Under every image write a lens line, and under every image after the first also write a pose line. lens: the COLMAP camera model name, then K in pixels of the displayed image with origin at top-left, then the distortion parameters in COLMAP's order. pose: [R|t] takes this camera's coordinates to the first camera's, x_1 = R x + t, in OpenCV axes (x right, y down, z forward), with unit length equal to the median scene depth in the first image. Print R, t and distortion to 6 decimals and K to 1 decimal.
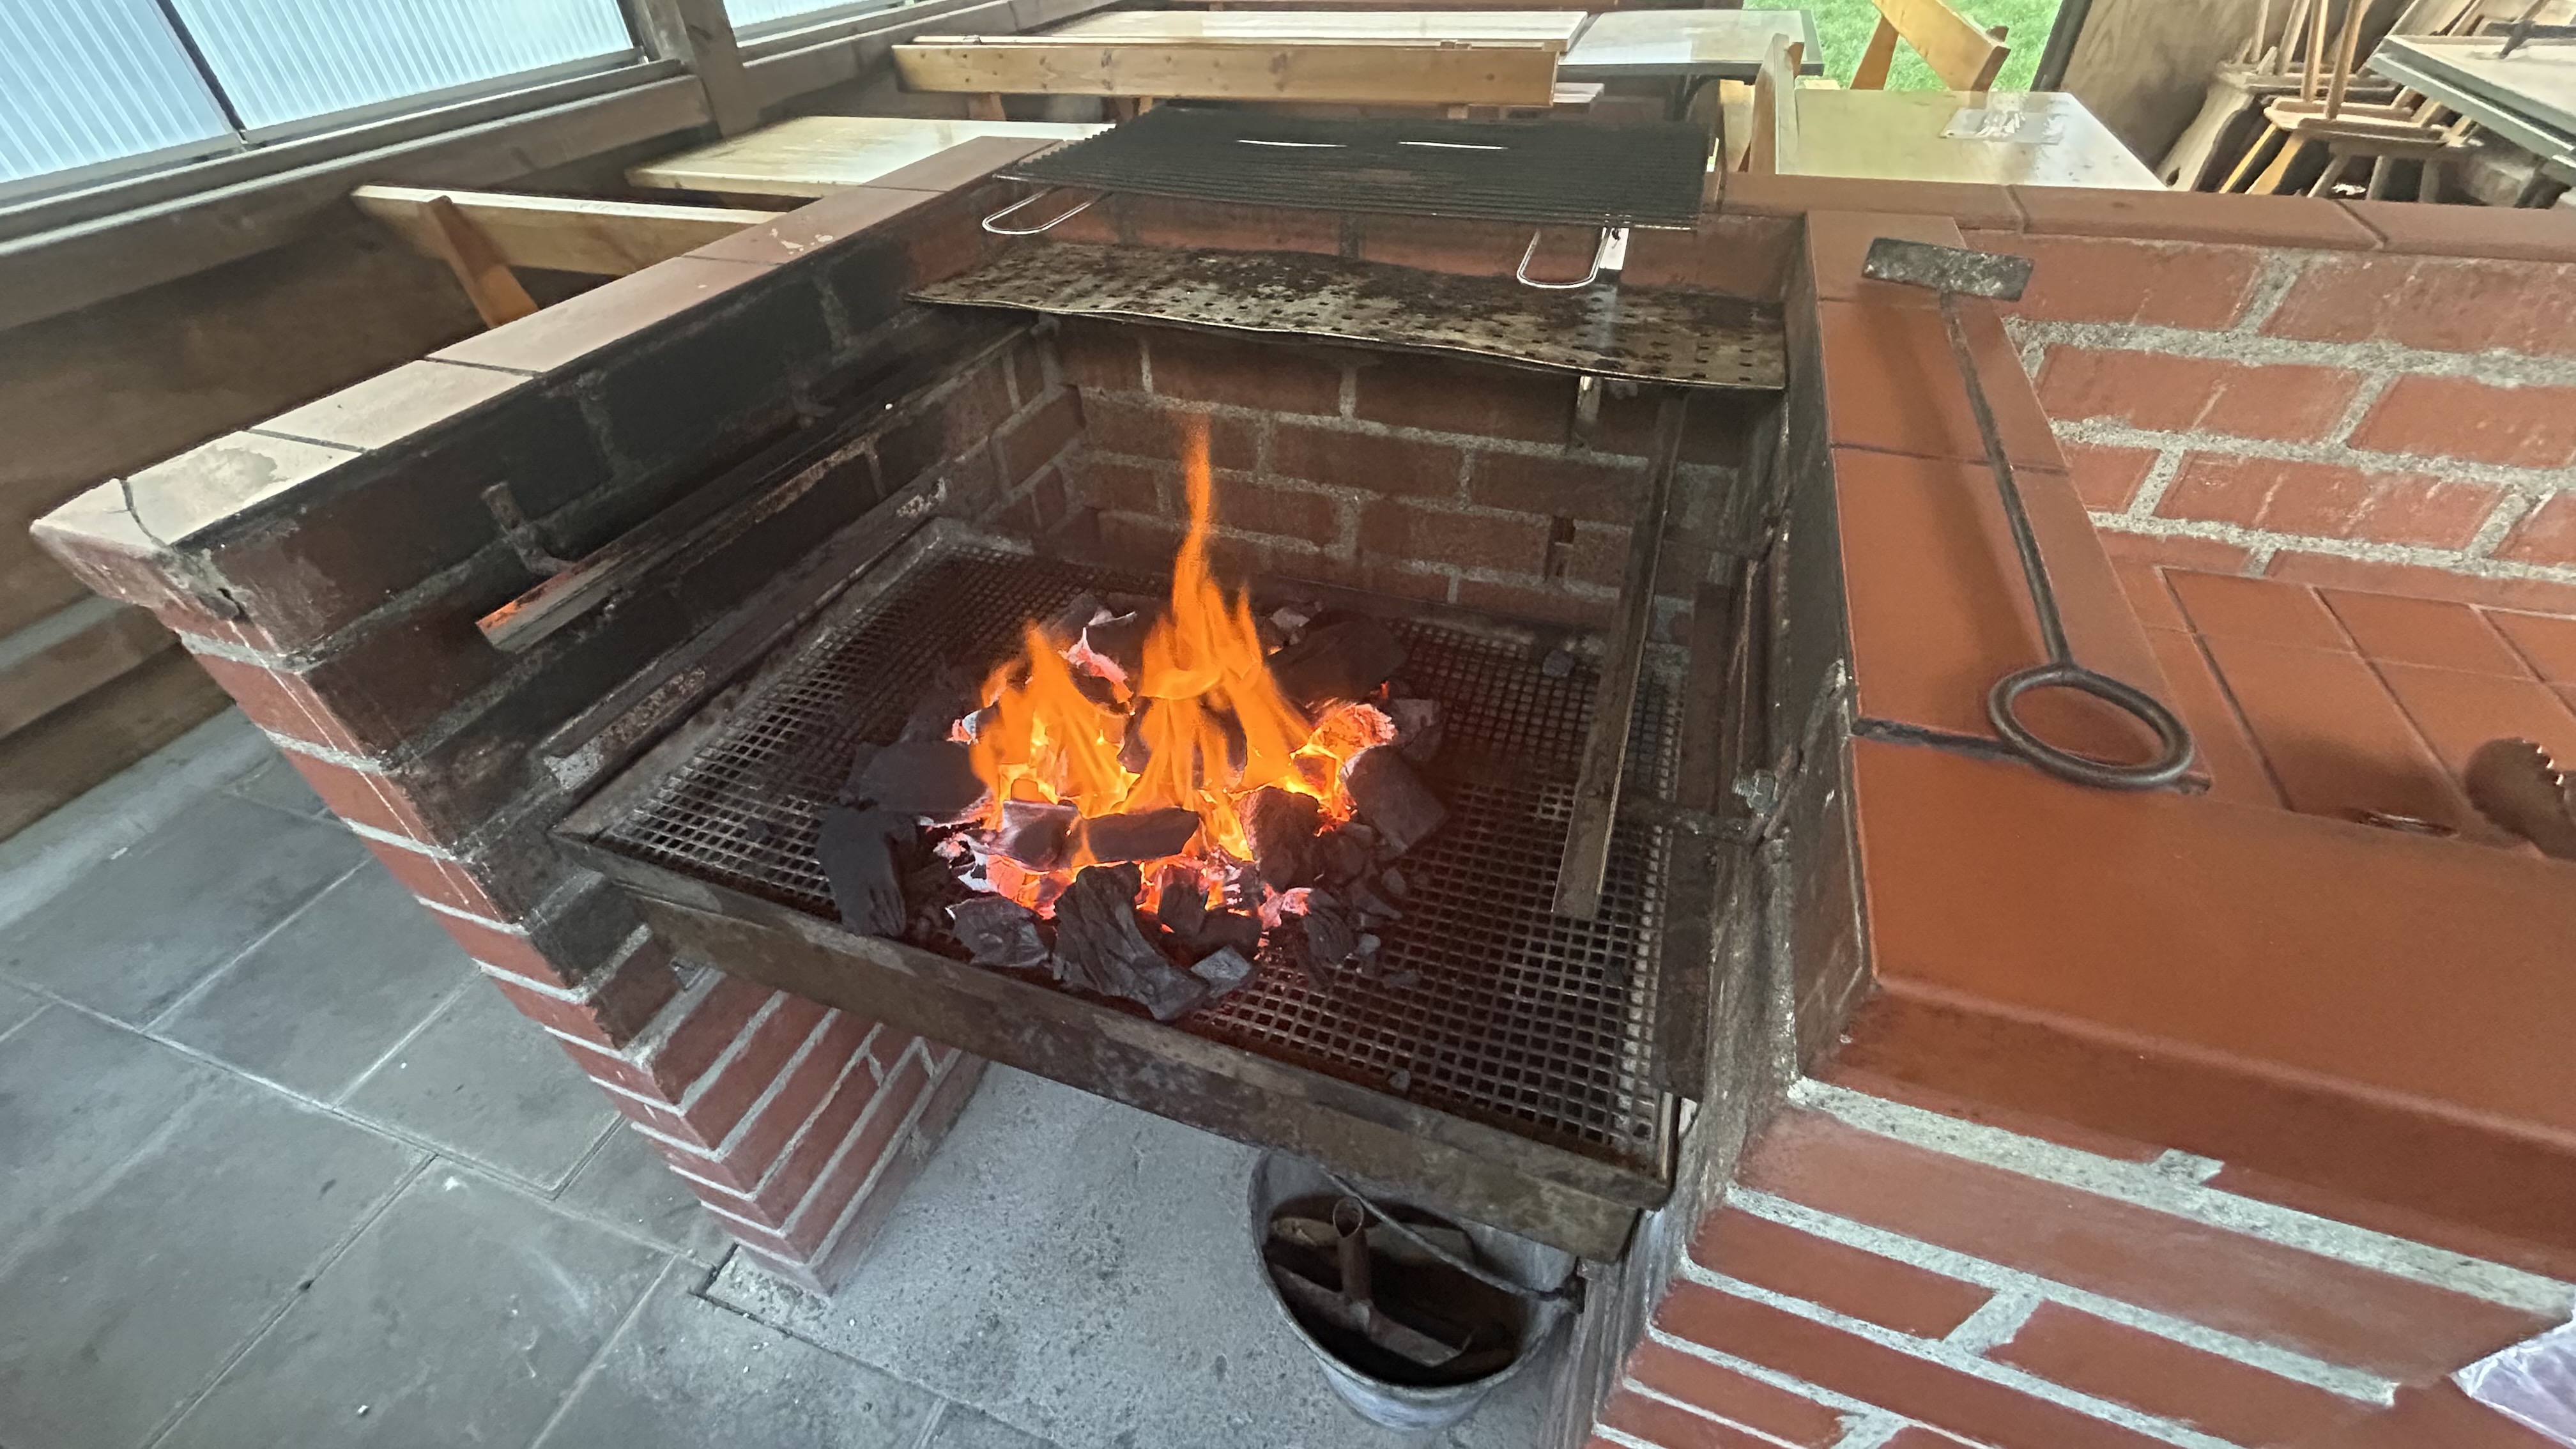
lens RADIAL K [[1037.8, 0, 1285.4], [0, 1037.8, 710.9], [0, 0, 1]] dist [-0.001566, 0.000195]
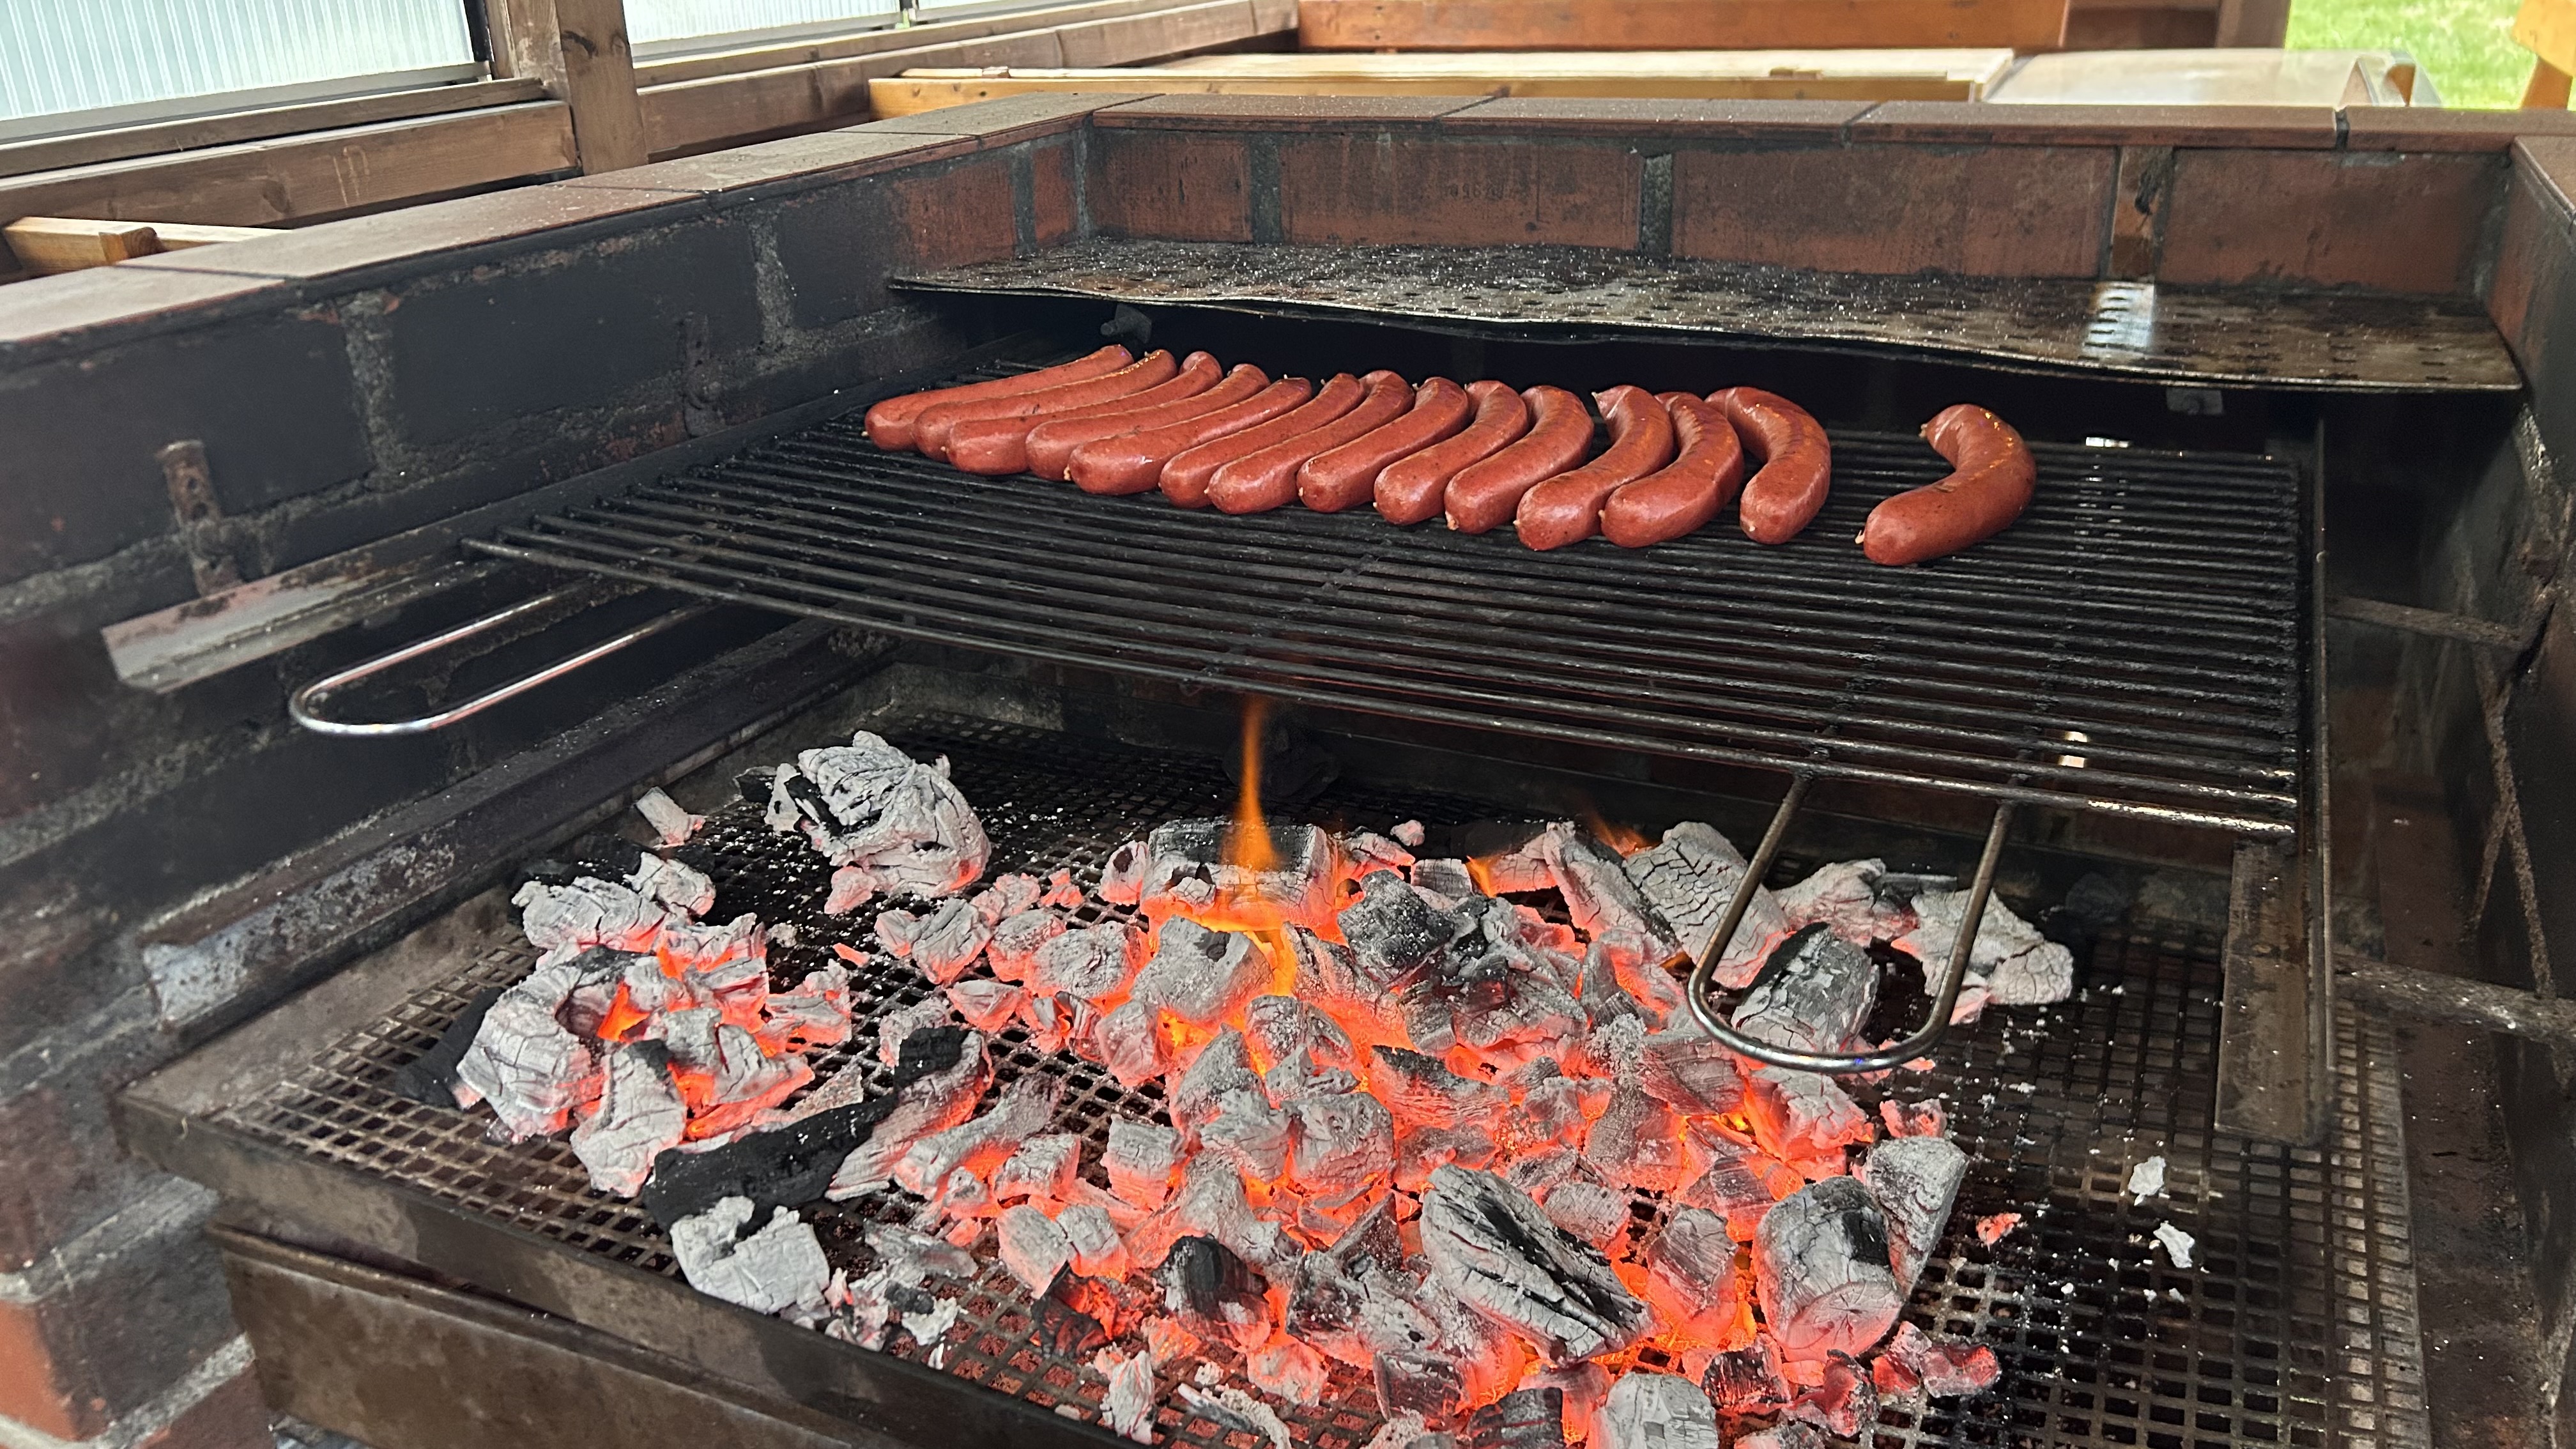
lens RADIAL K [[1943.9, 0, 1280.3], [0, 1943.9, 722.8], [0, 0, 1]] dist [0.028233, -0.021495]
pose [[0.995387, 0.033677, -0.089834, -0.050858], [-0.058740, 0.954270, -0.293118, 0.180591], [0.075854, 0.297043, 0.951847, 0.056940]]
